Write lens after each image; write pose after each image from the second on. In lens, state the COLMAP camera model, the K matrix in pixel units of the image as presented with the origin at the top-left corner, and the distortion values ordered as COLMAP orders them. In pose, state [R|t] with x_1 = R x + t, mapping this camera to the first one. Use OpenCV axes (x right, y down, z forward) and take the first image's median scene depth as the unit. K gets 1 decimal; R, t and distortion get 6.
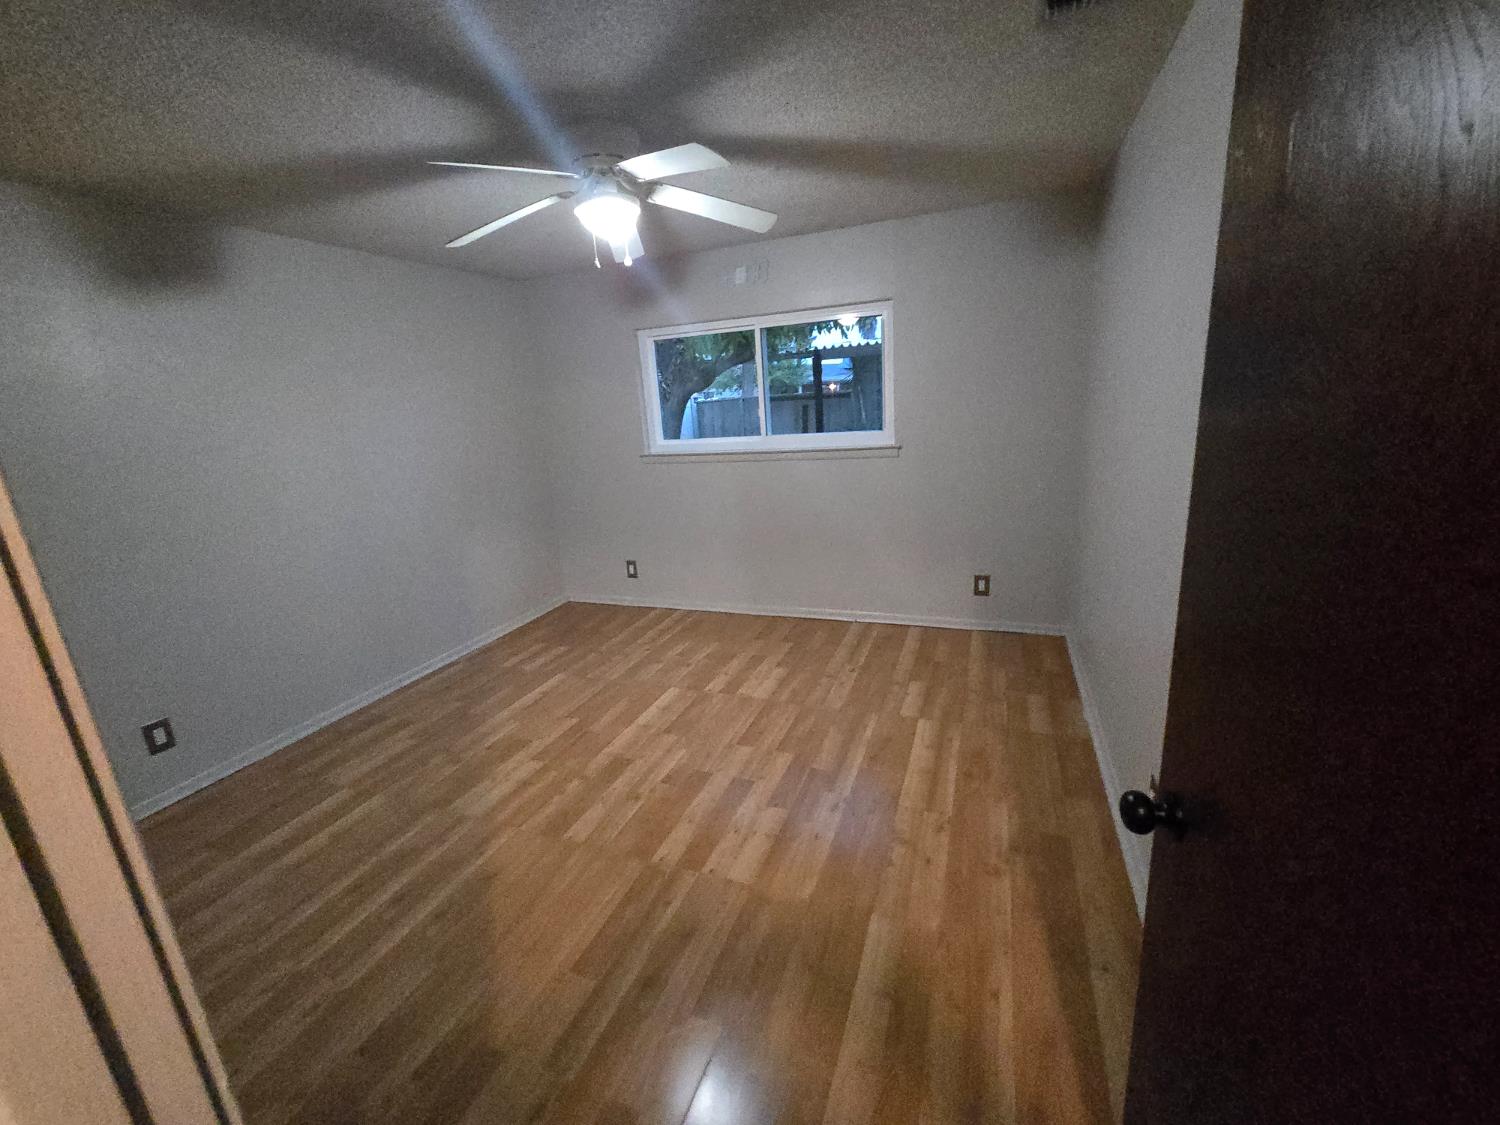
lens RADIAL K [[615.6, 0, 749.9], [0, 615.6, 559.7], [0, 0, 1]] dist [0.003422, 0.002129]
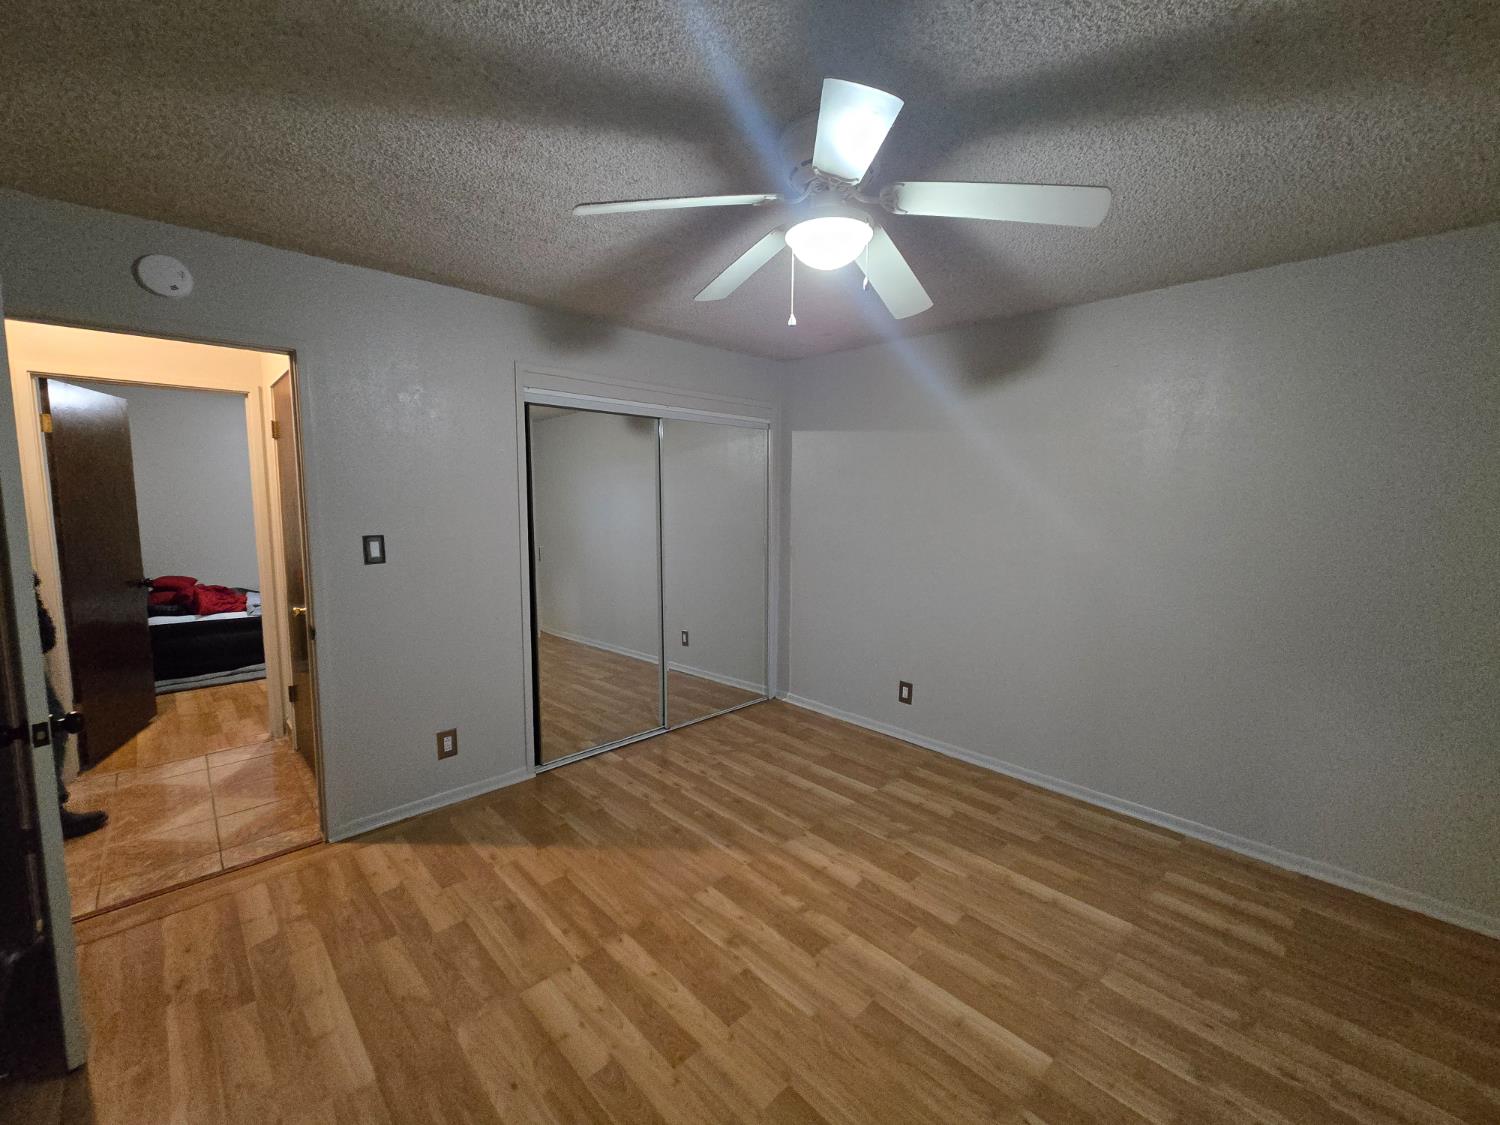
lens RADIAL K [[615.6, 0, 749.7], [0, 615.6, 560.1], [0, 0, 1]] dist [0.003422, 0.002129]
pose [[-0.410516, 0.162196, -0.897312, 0.436019], [-0.213093, 0.939741, 0.267355, -0.308097], [0.886605, 0.300964, -0.351215, 1.050841]]
